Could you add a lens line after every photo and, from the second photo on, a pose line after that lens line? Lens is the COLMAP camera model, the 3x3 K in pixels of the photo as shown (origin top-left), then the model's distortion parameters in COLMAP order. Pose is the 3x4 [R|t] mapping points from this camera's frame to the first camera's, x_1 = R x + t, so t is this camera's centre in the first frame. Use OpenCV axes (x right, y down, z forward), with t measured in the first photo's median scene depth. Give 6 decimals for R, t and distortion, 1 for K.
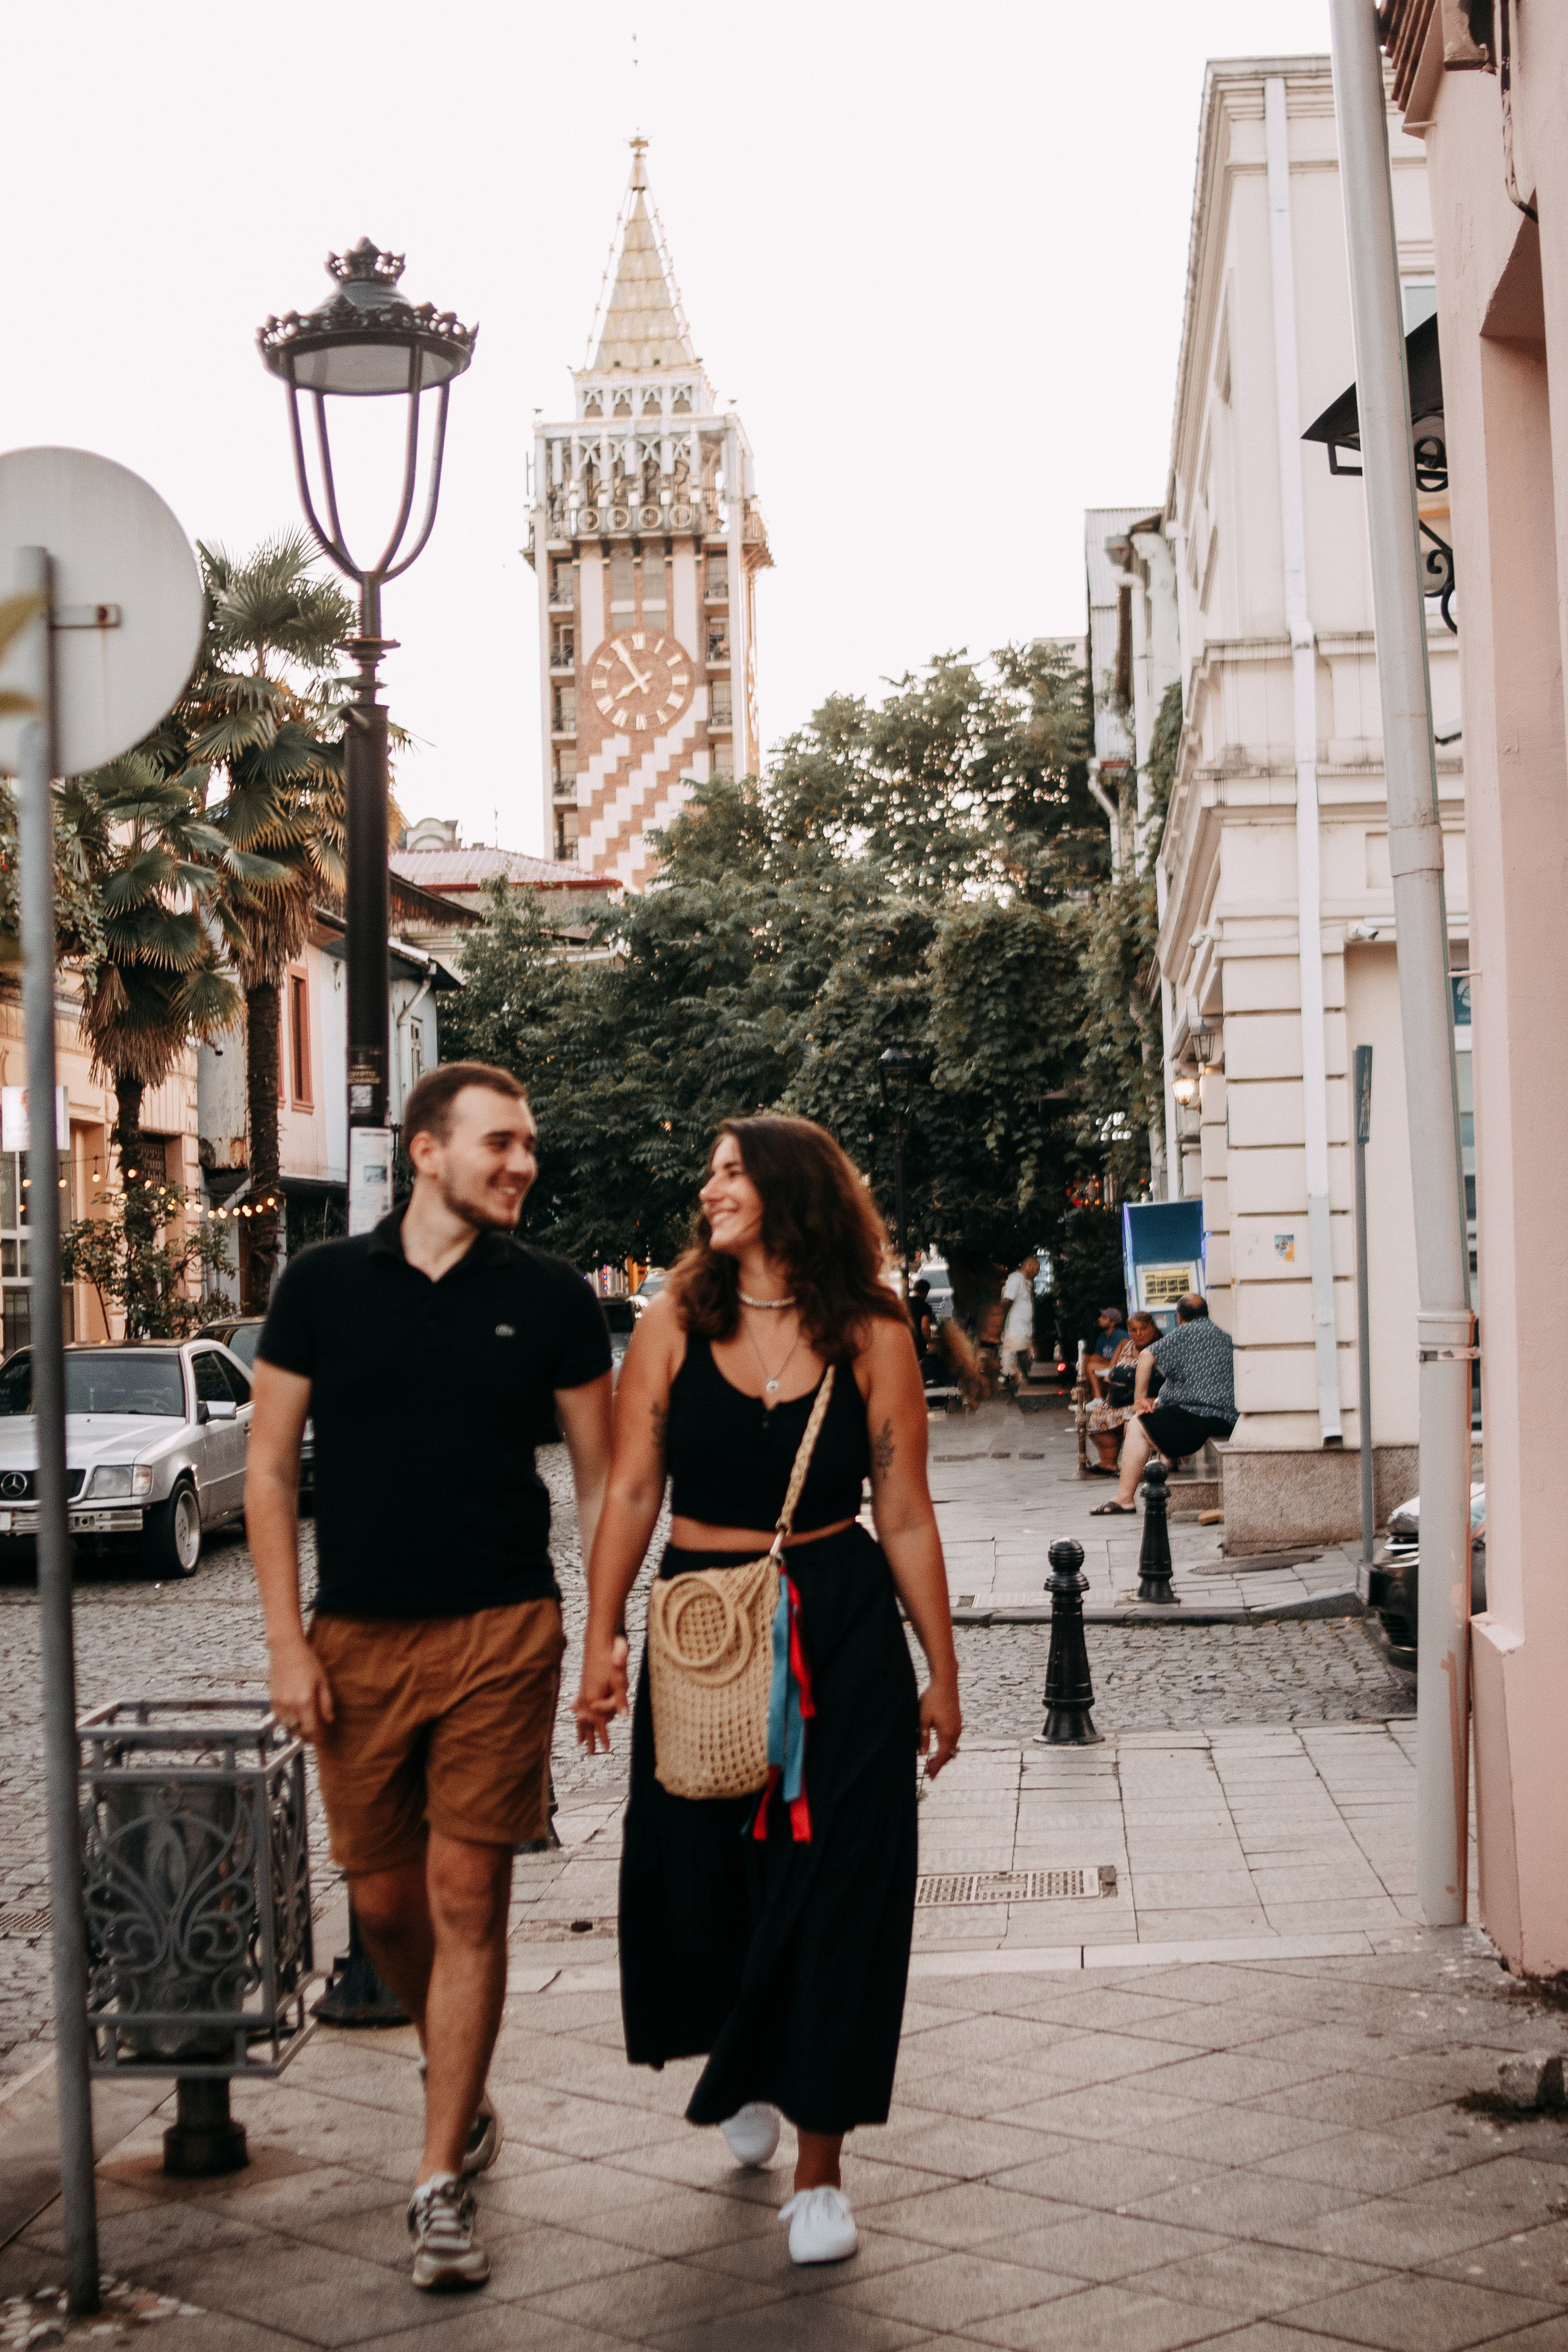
lens RADIAL K [[3954.1, 0, 784.0], [0, 3954.1, 1176.0], [0, 0, 1]] dist [-0.037213, 0.016723]
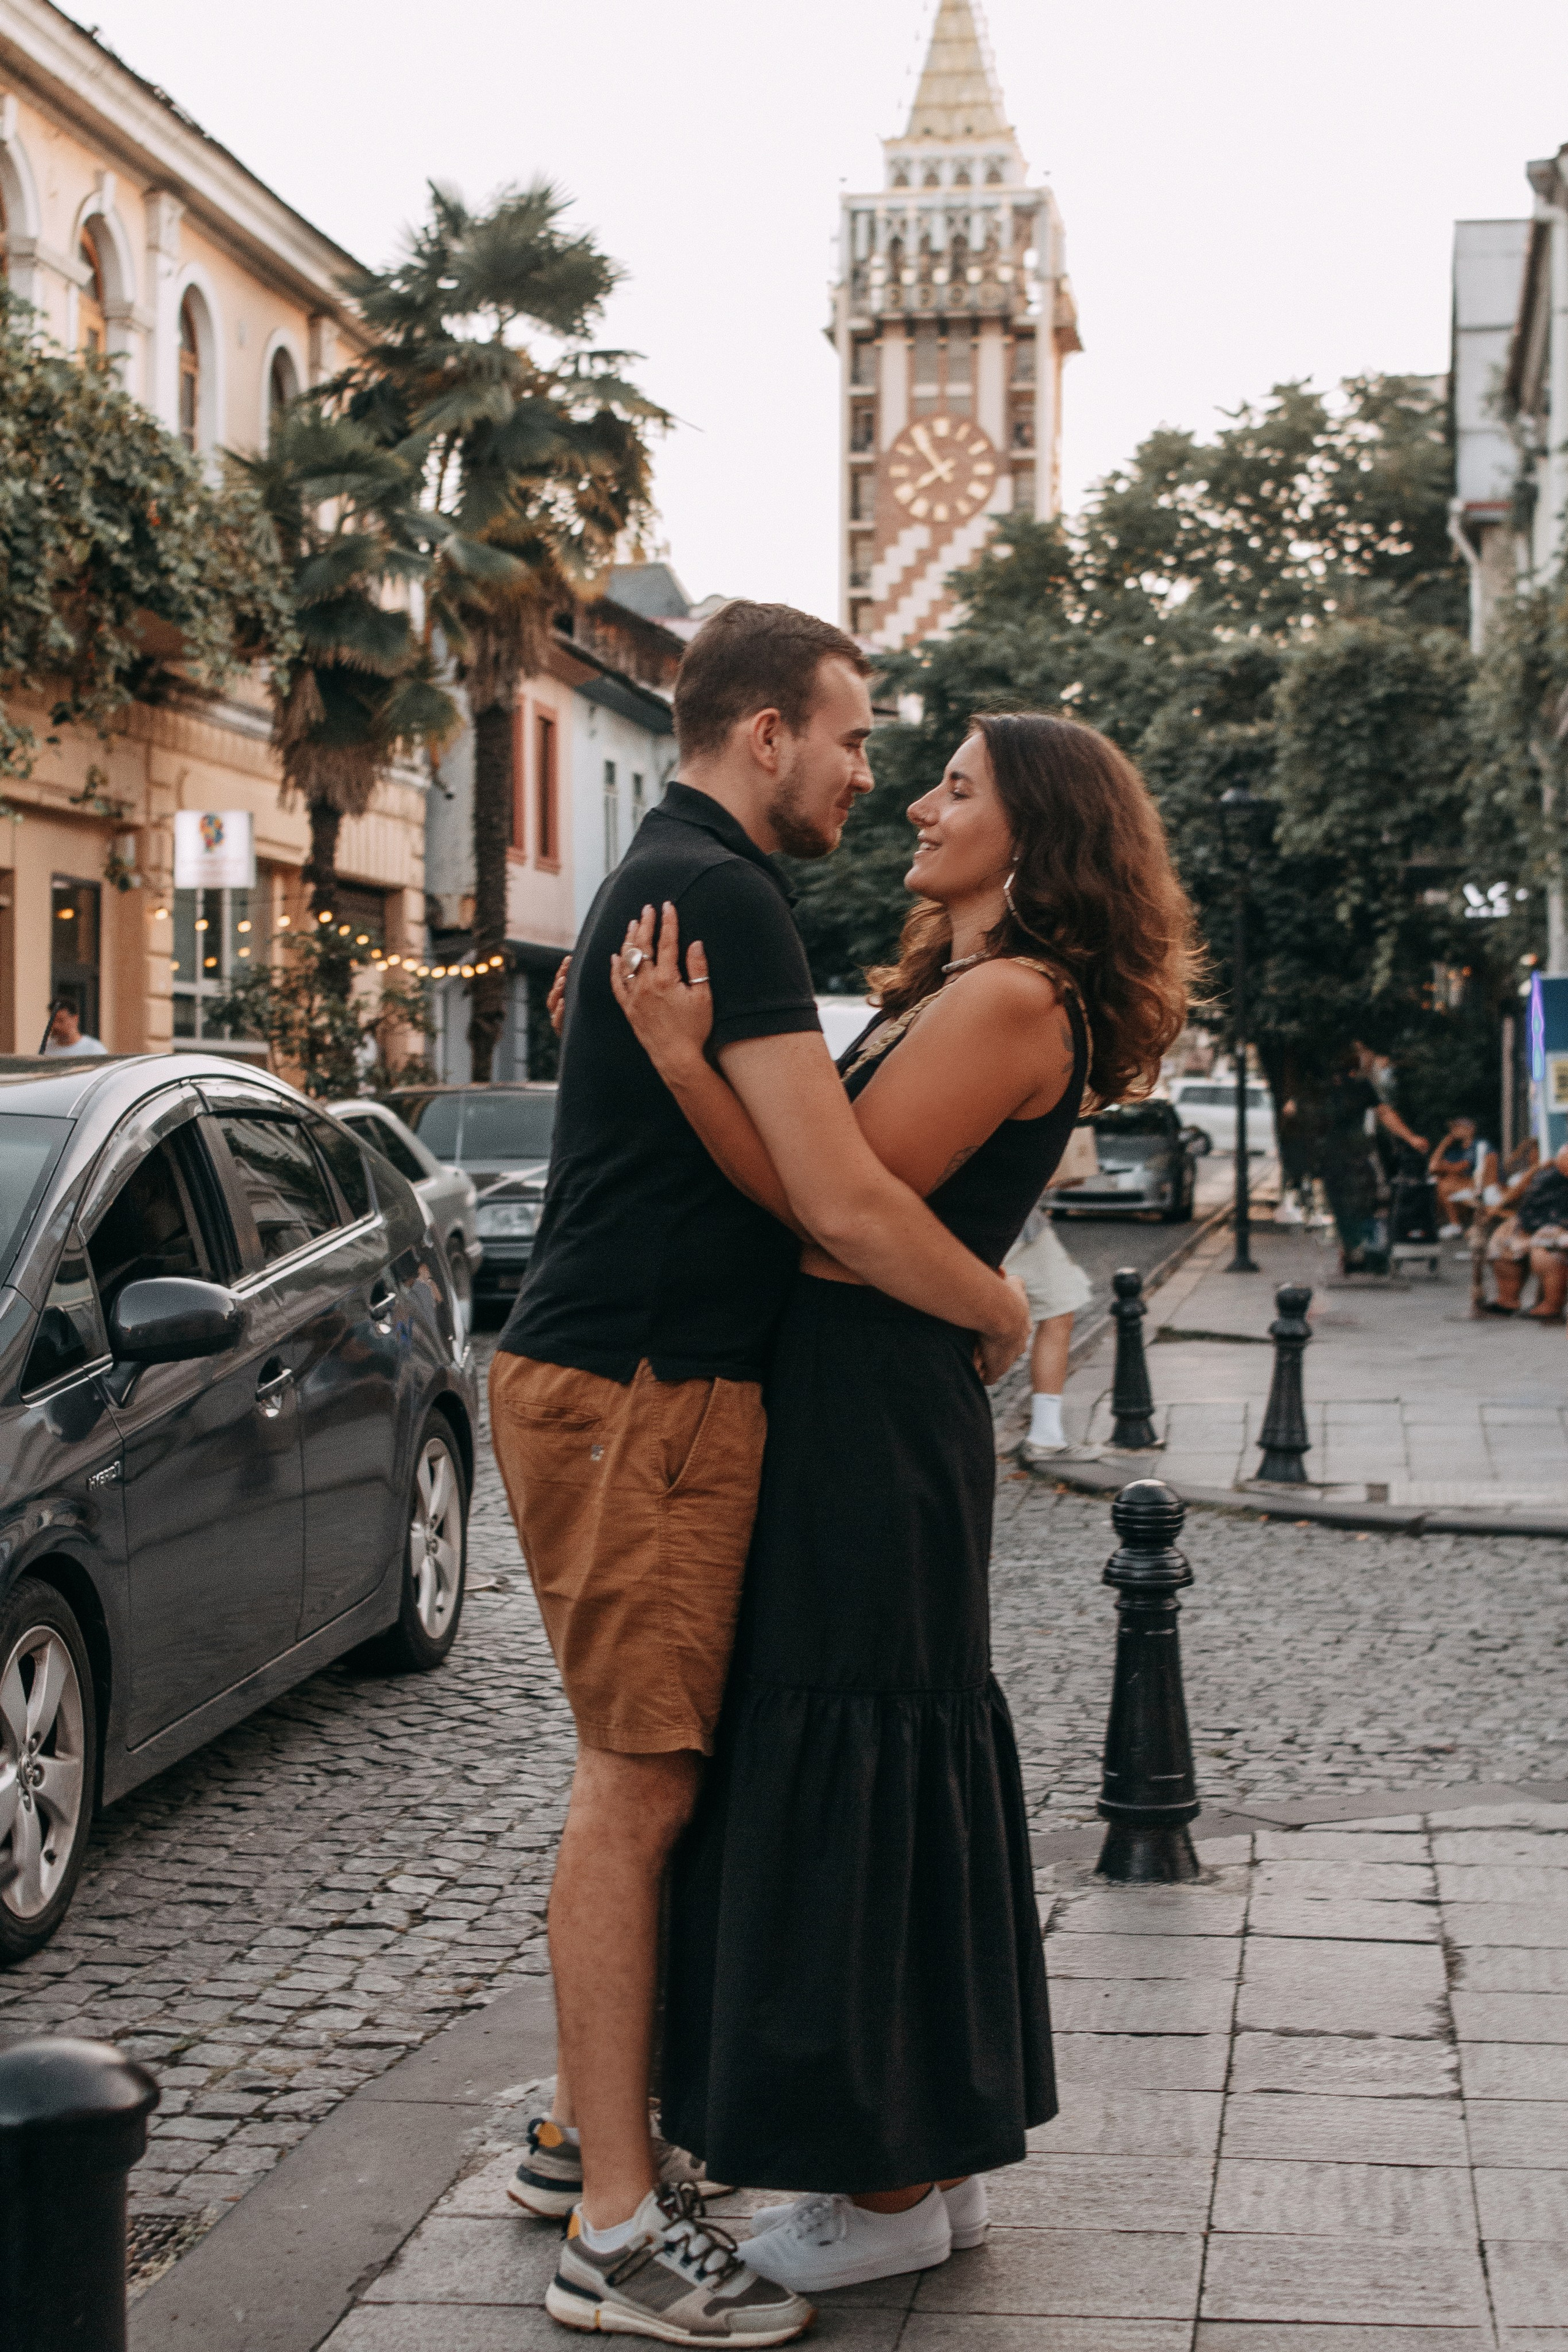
lens RADIAL K [[3954.1, 0, 784.0], [0, 3954.1, 1176.0], [0, 0, 1]] dist [-0.037213, 0.016723]
pose [[0.996970, 0.032528, -0.070655, -0.003921], [-0.029229, 0.998456, 0.047231, 0.008128], [0.072083, -0.045023, 0.996382, 0.111241]]
